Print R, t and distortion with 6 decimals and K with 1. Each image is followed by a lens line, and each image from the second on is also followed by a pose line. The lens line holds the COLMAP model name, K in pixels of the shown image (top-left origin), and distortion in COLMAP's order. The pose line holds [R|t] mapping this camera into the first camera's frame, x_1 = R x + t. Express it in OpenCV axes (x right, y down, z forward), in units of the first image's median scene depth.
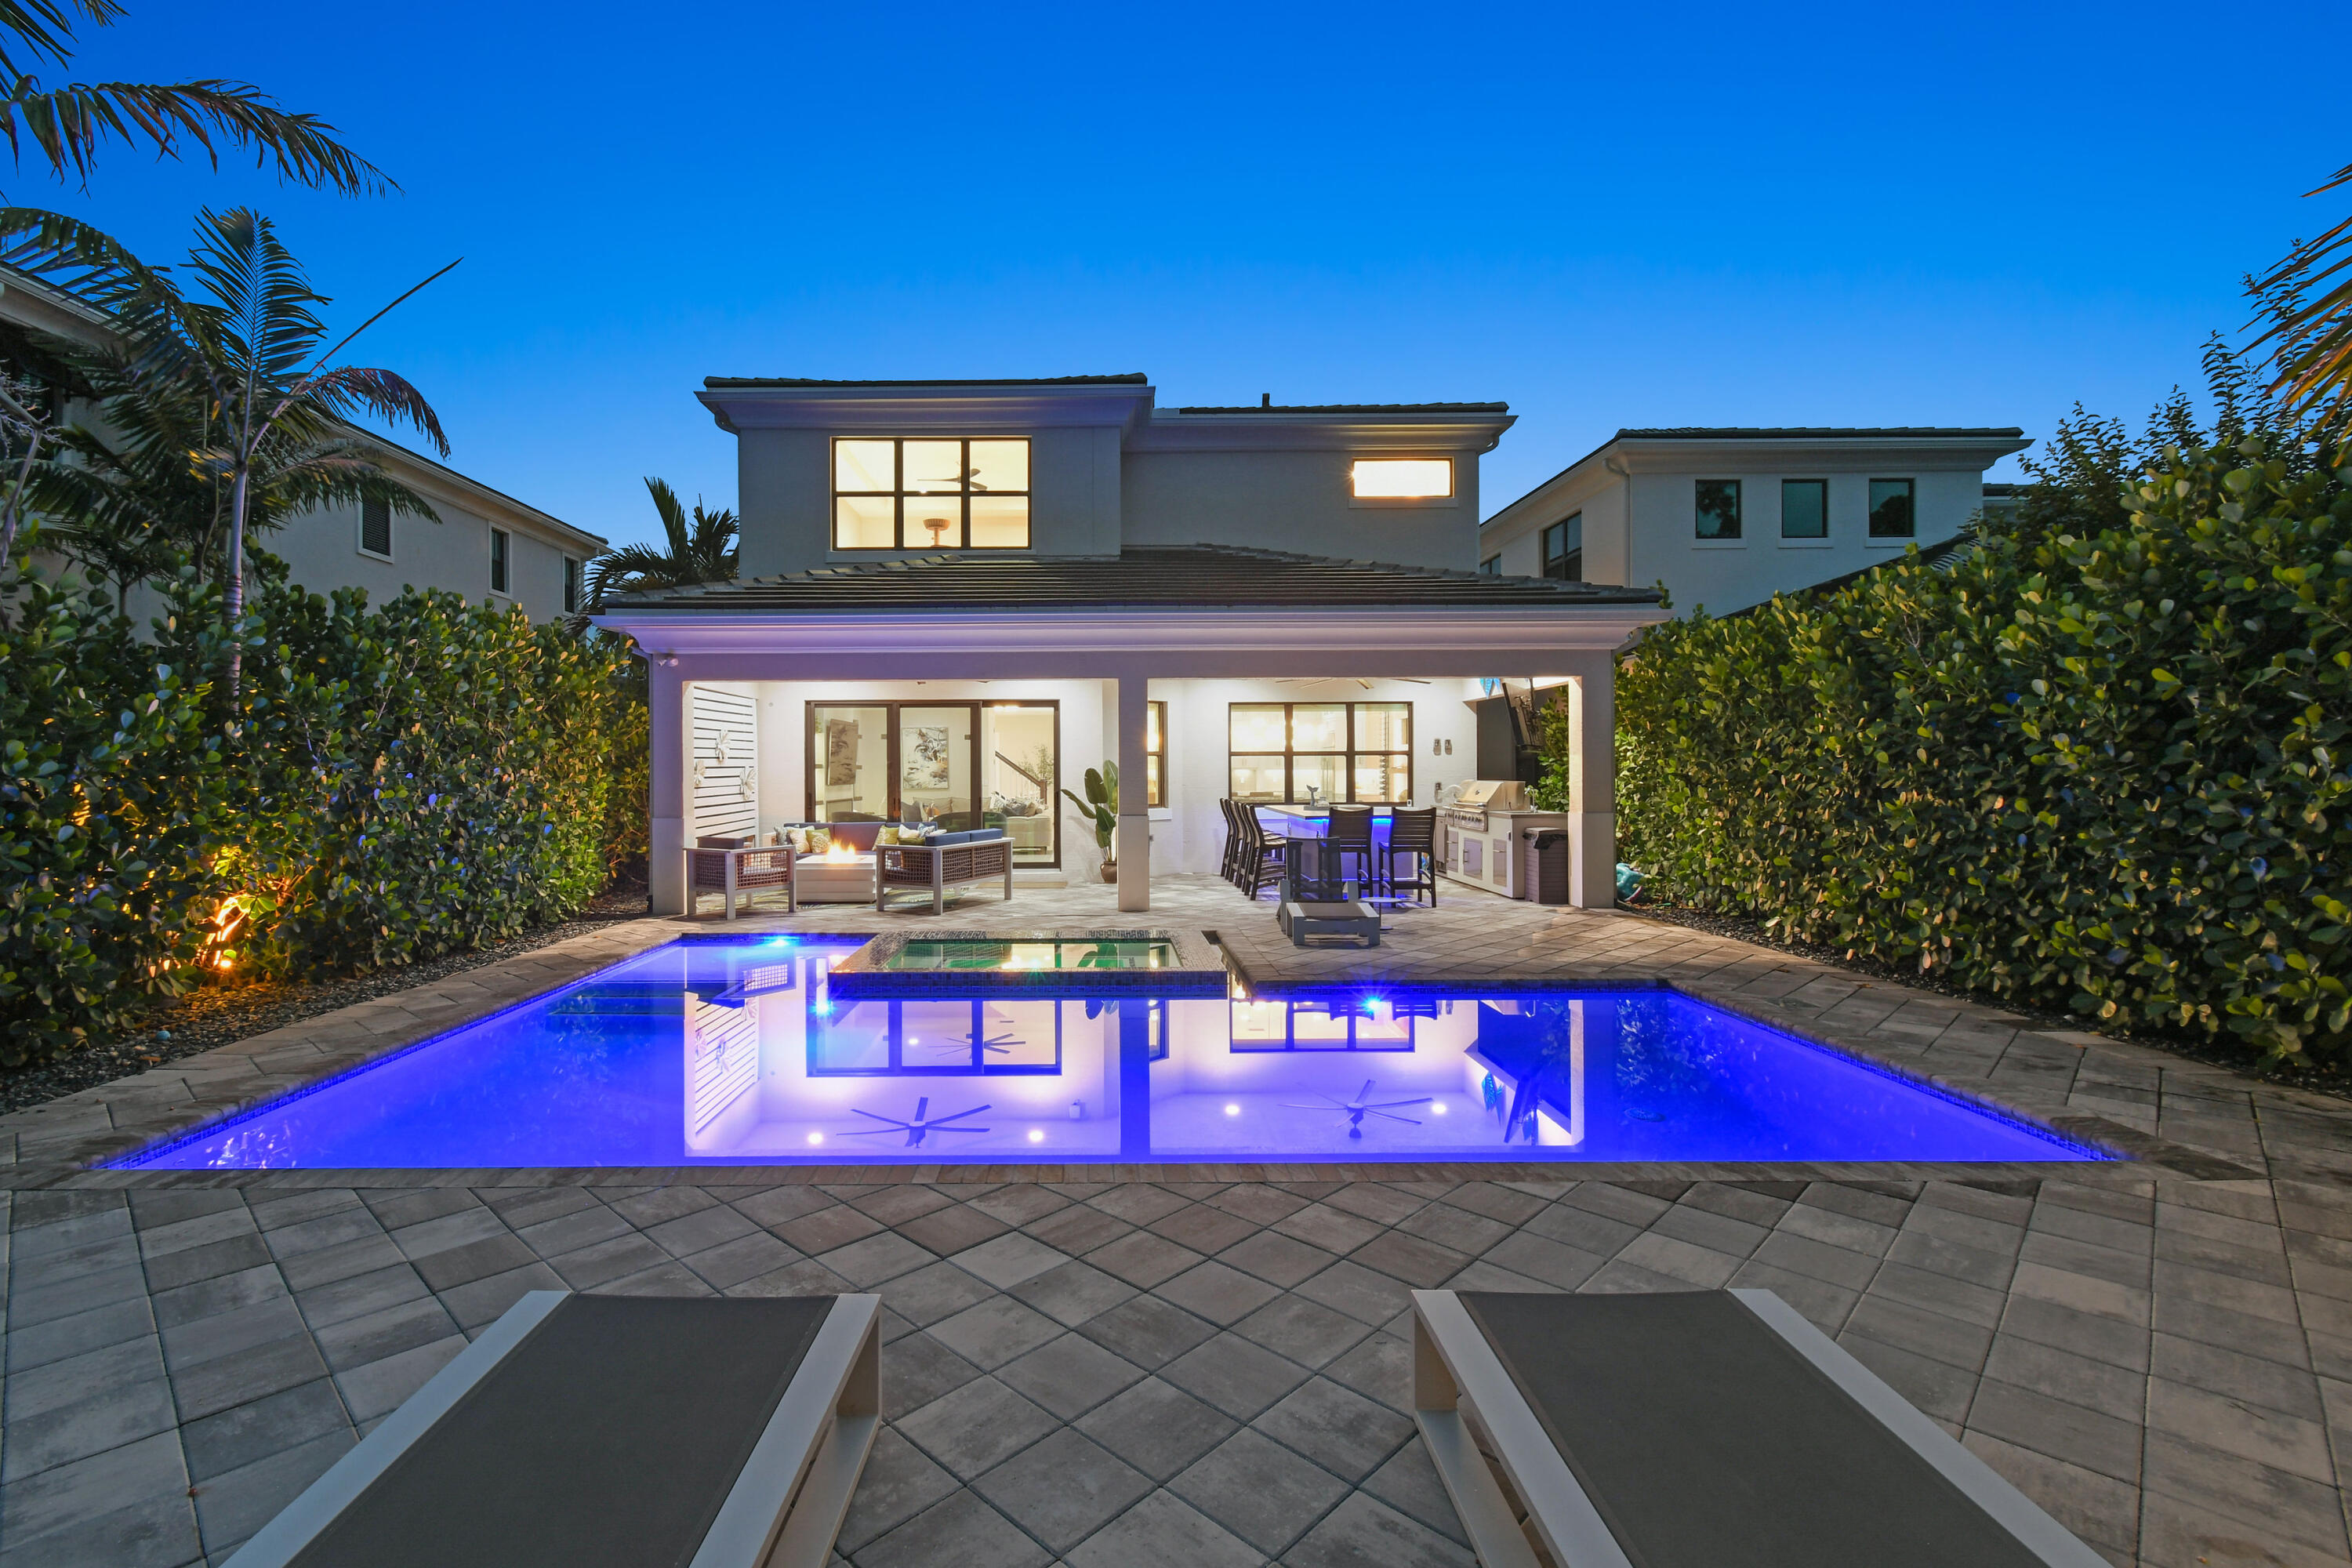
lens RADIAL K [[1076.3, 0, 1174.6], [0, 1076.3, 776.0], [0, 0, 1]] dist [-0.000602, 0.000267]
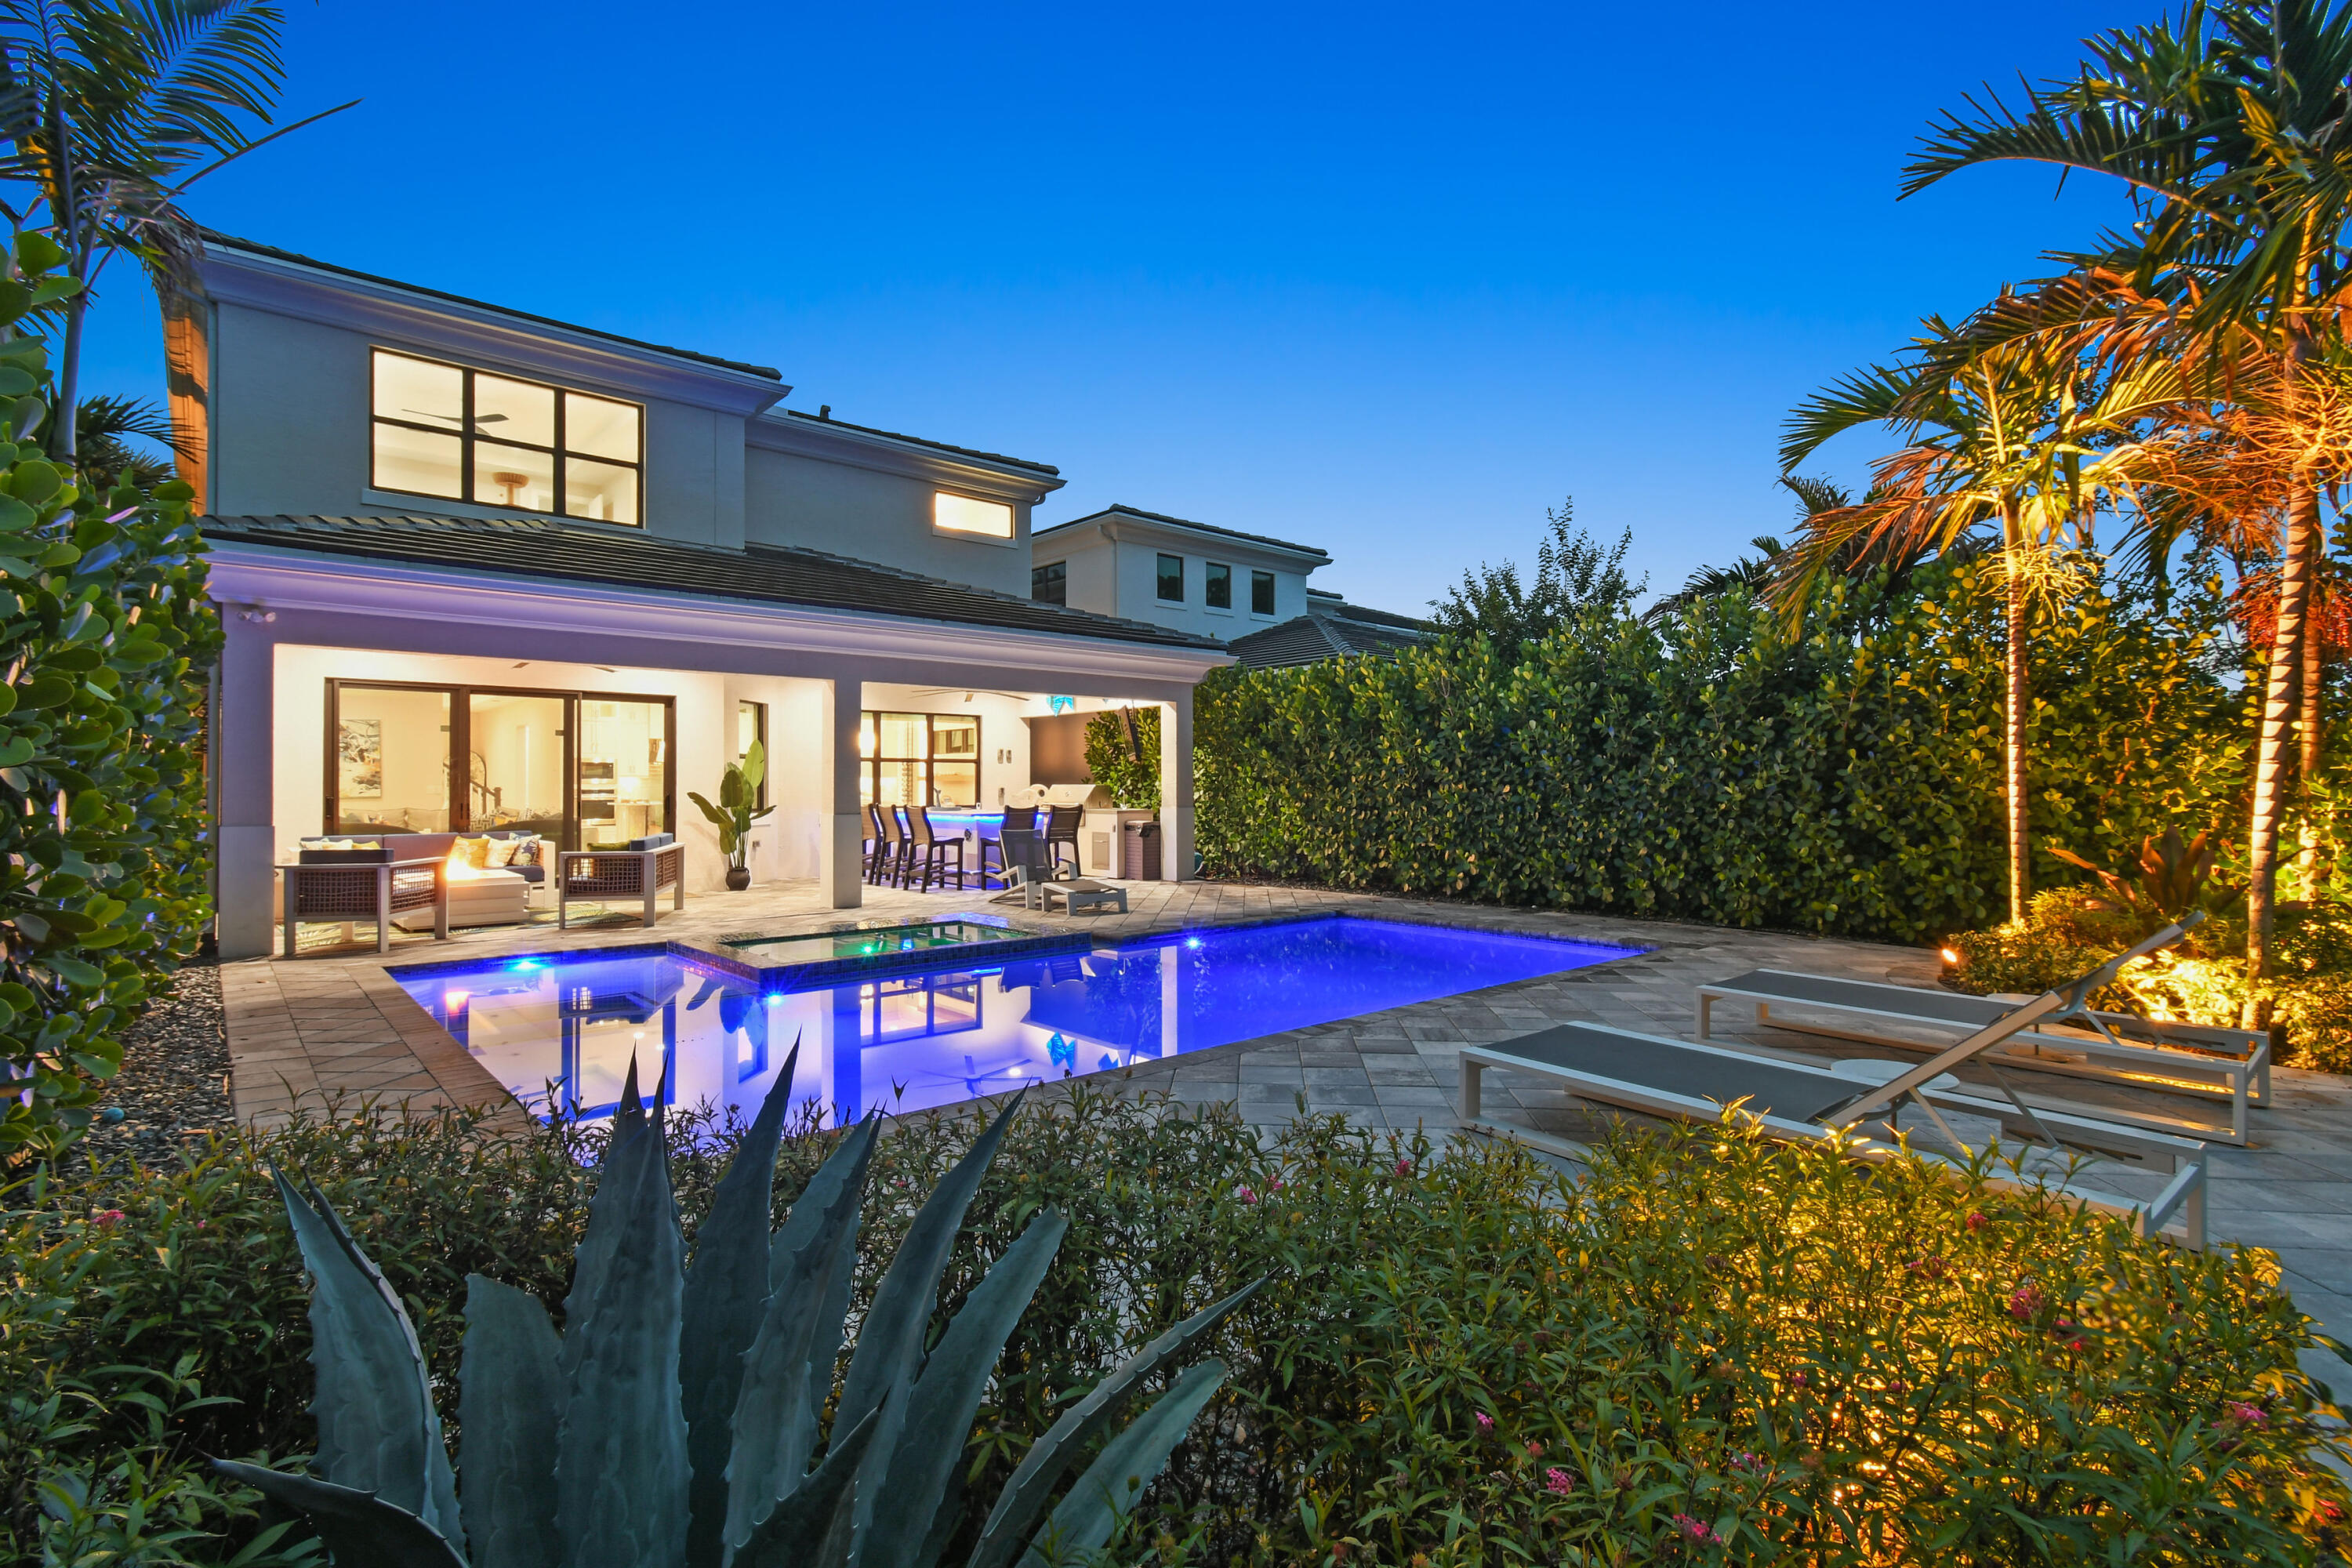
lens RADIAL K [[1068.8, 0, 1221.9], [0, 1068.8, 781.1], [0, 0, 1]] dist [0.002755, 0.000657]
pose [[0.742829, 0.005275, 0.669461, -0.375004], [0.003906, 0.999918, -0.012212, 0.015677], [-0.669470, 0.011686, 0.742747, 0.005118]]
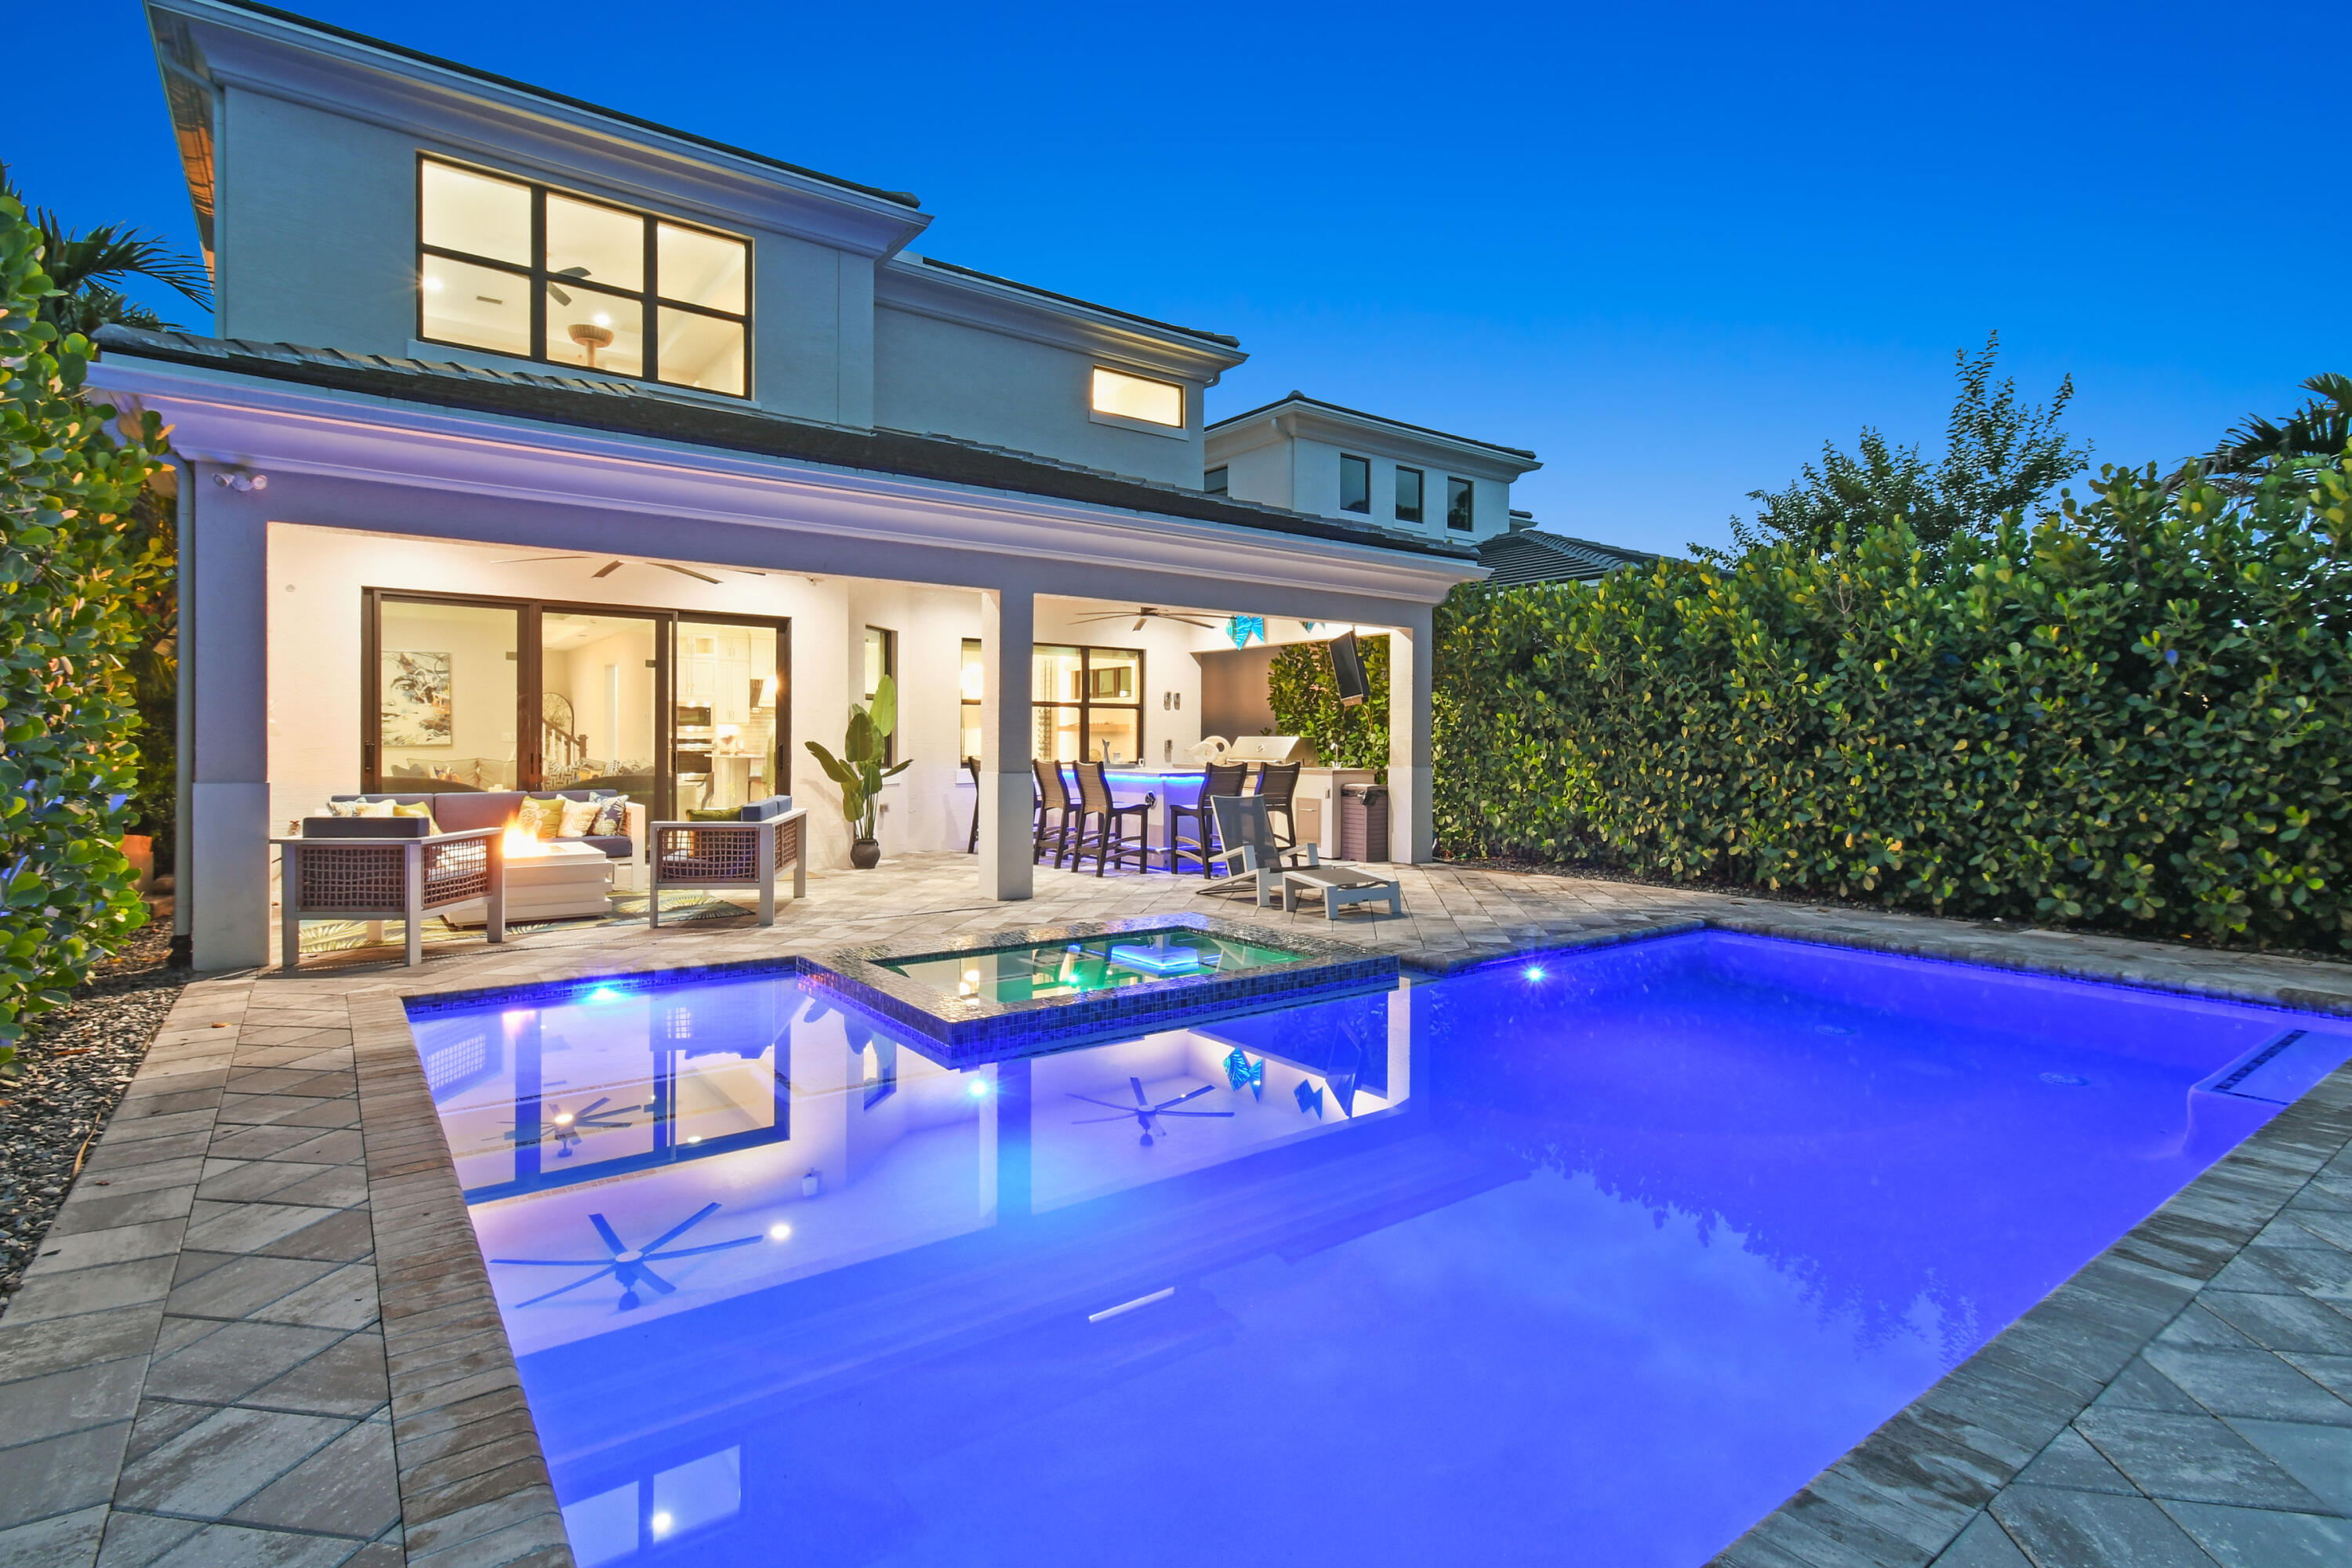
lens RADIAL K [[1129.0, 0, 1179.1], [0, 1129.0, 755.8], [0, 0, 1]] dist [0.003084, 0.000242]
pose [[0.816459, 0.001196, 0.577402, -0.332113], [-0.004424, 0.999981, 0.004184, 0.017423], [-0.577387, -0.005970, 0.816449, 0.236479]]
